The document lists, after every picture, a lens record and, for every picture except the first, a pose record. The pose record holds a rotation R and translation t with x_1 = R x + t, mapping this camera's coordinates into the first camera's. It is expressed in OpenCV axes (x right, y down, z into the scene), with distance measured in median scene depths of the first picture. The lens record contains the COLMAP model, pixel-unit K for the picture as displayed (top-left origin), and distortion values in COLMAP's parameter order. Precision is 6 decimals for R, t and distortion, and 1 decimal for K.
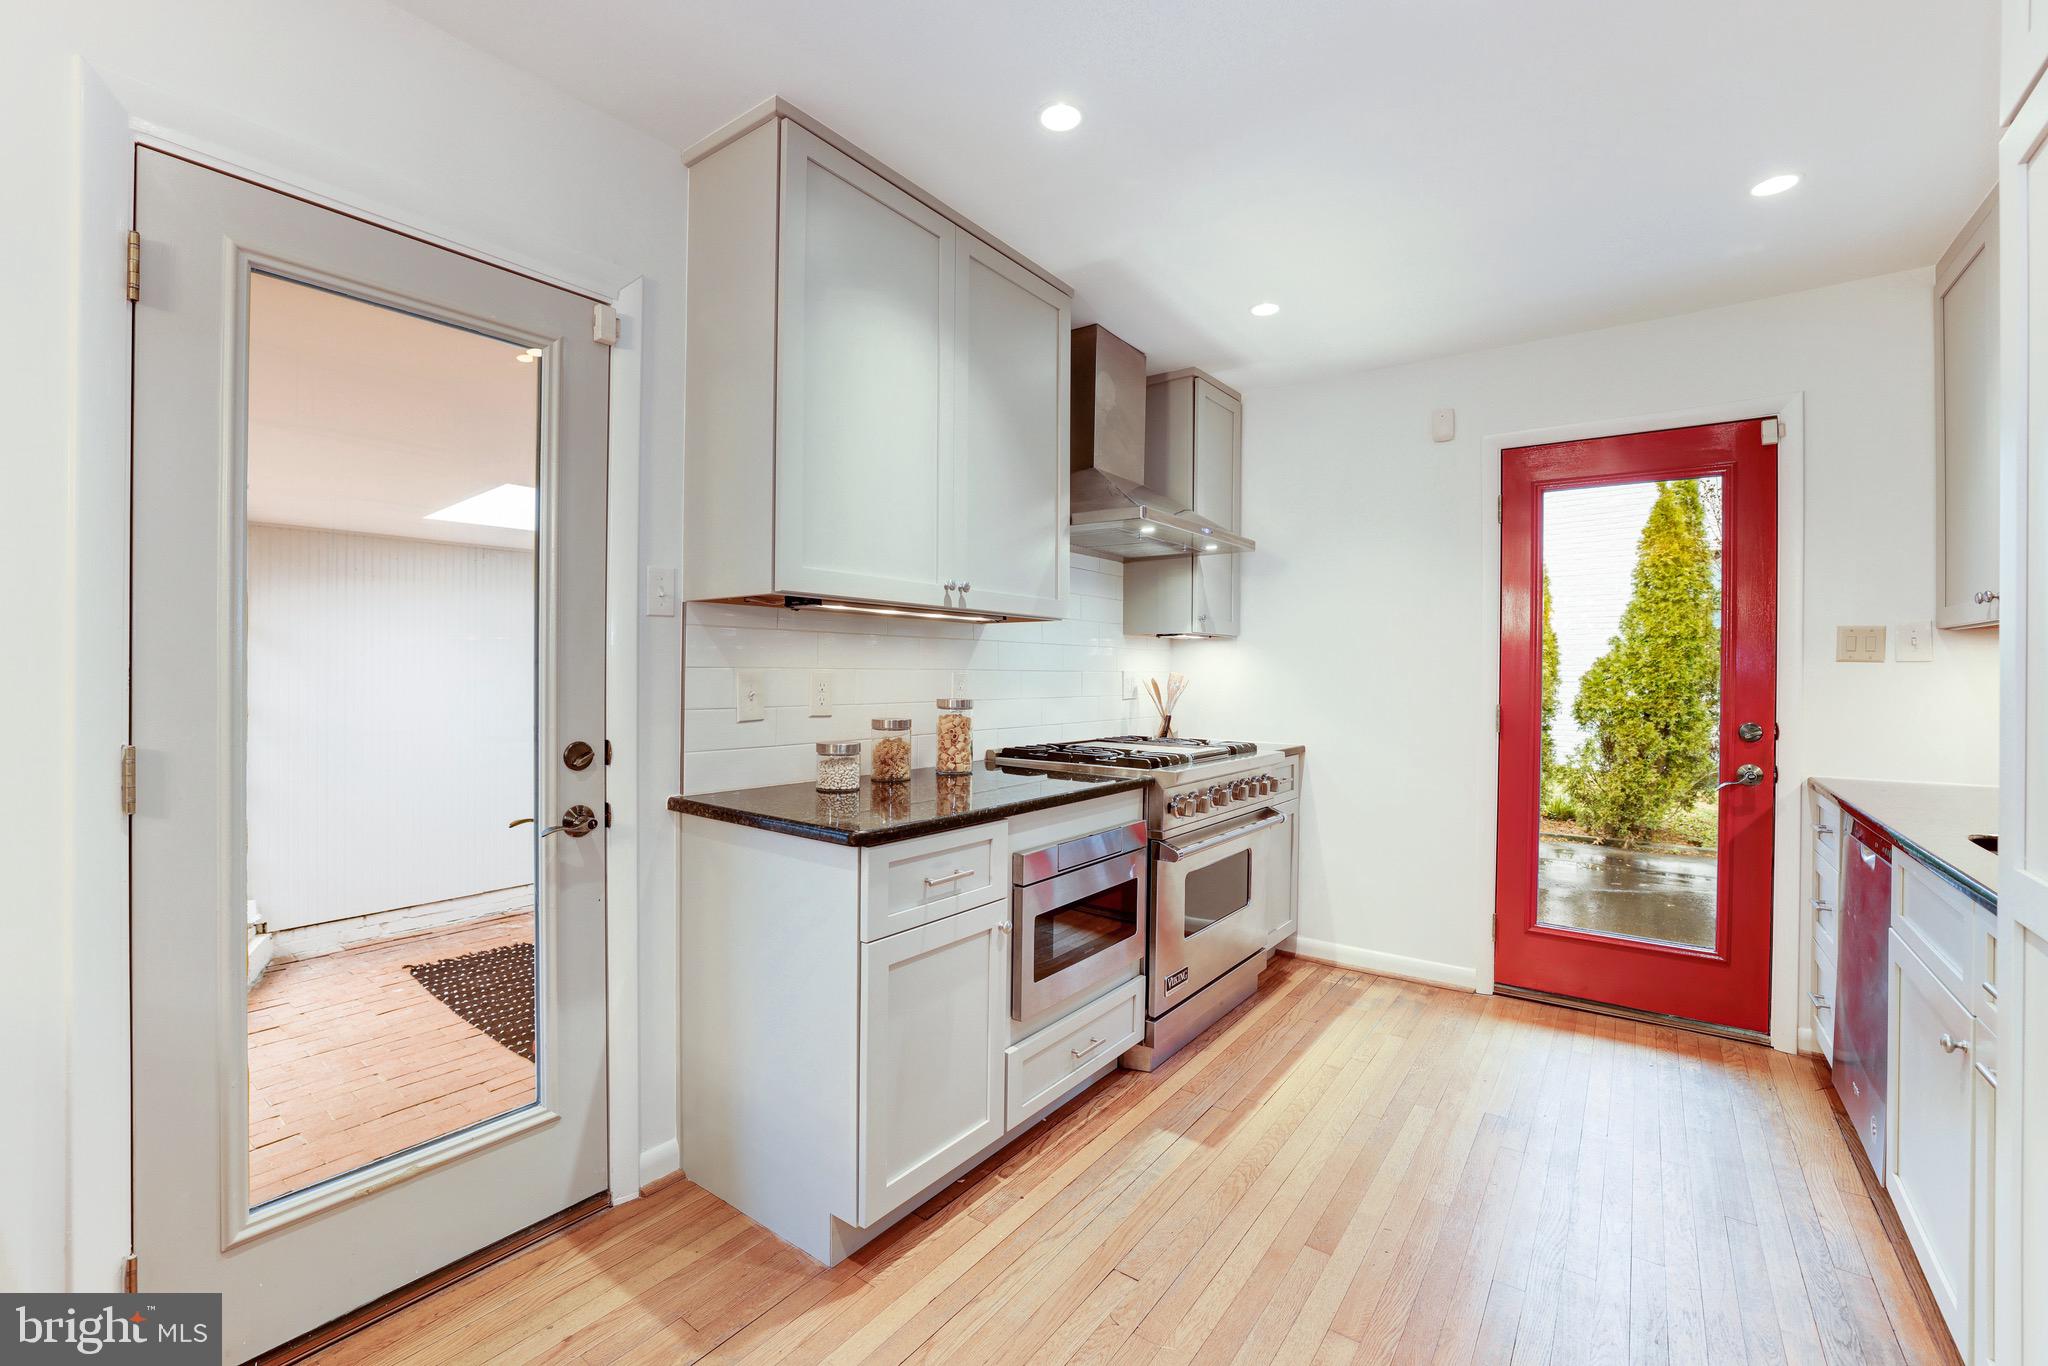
lens RADIAL K [[877.1, 0, 1019.7], [0, 877.1, 670.7], [0, 0, 1]] dist [-0.038731, 0.018116]
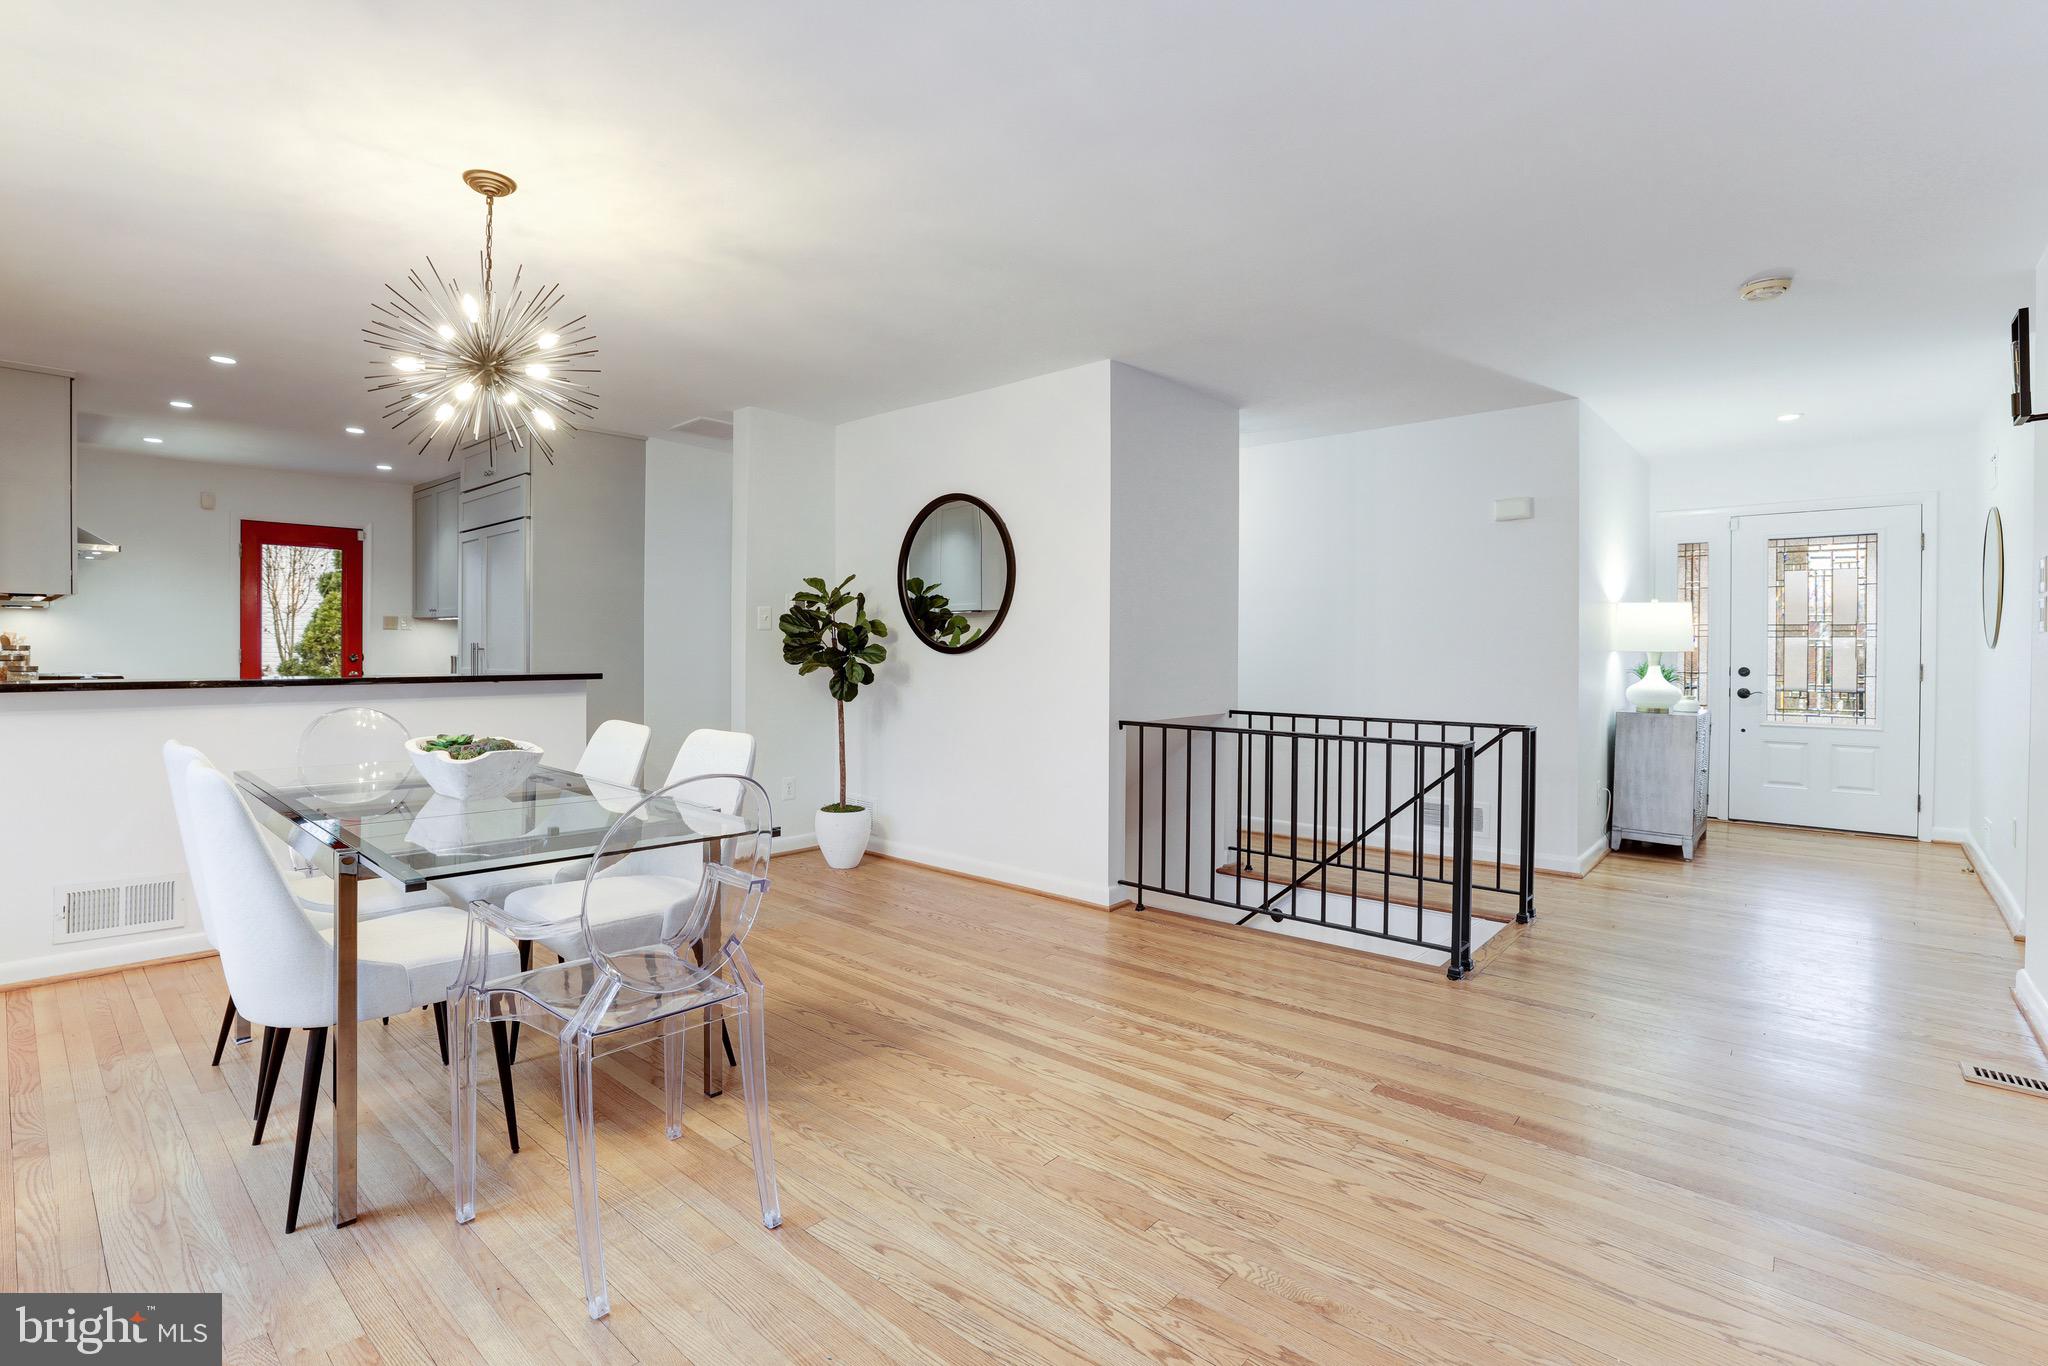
lens RADIAL K [[961.0, 0, 978.3], [0, 961.0, 650.0], [0, 0, 1]] dist [-0.035801, 0.000070]
pose [[0.098081, -0.008045, 0.995146, -1.456901], [-0.010449, 0.999904, 0.009113, 0.003433], [-0.995124, -0.011292, 0.097987, -0.892428]]
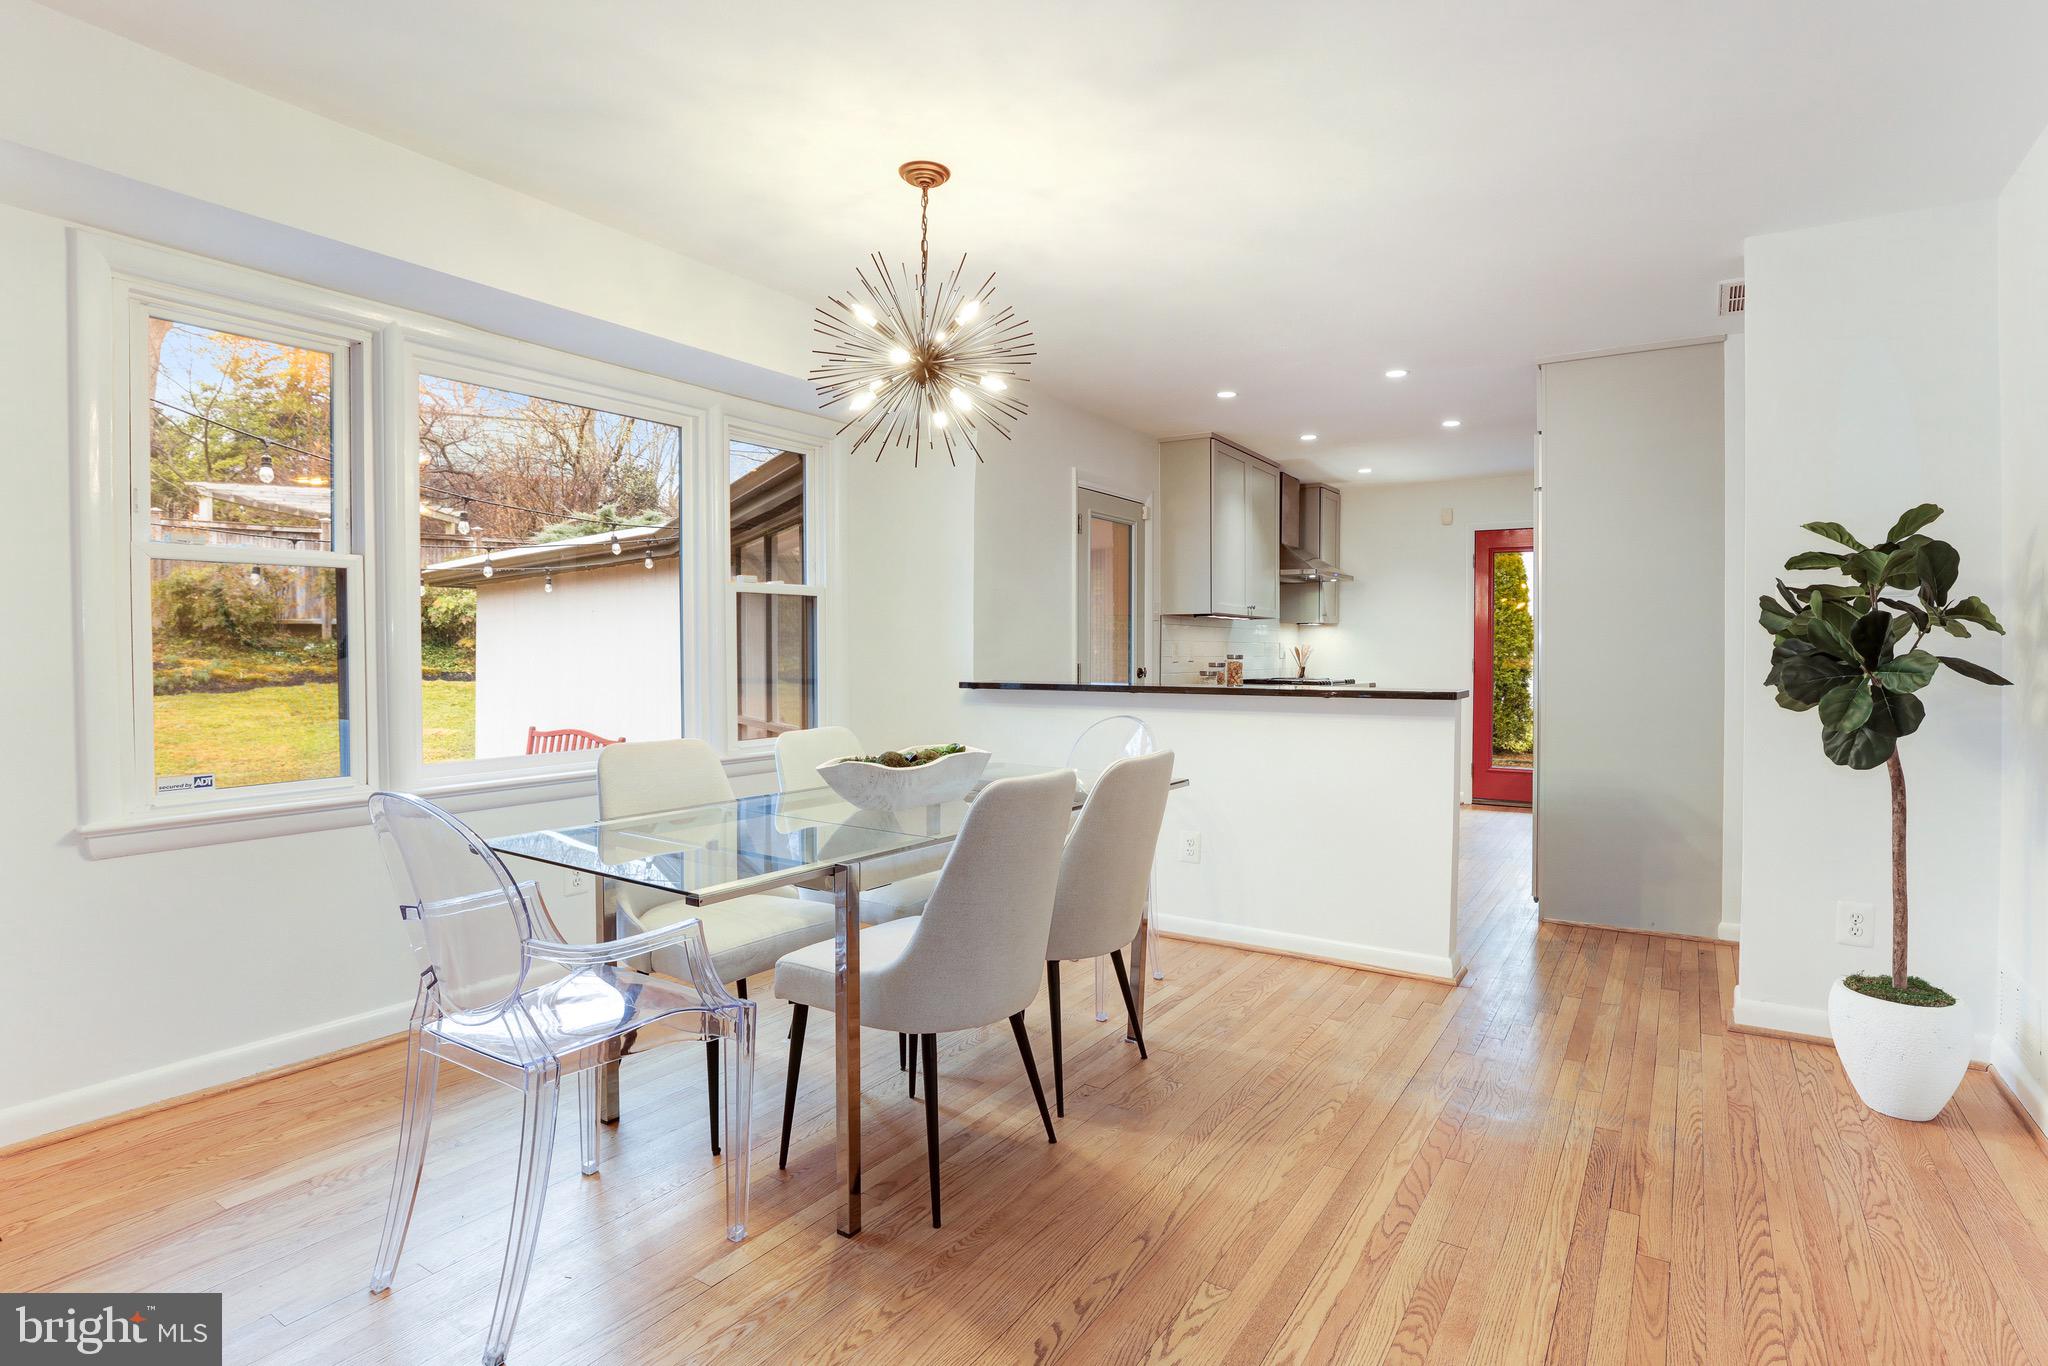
lens RADIAL K [[1015.6, 0, 1072.6], [0, 1015.6, 658.8], [0, 0, 1]] dist [-0.023932, 0.001042]
pose [[0.995411, -0.004823, 0.095565, -0.602608], [0.003583, 0.999907, 0.013140, 0.004194], [-0.095620, -0.012737, 0.995336, -1.258580]]
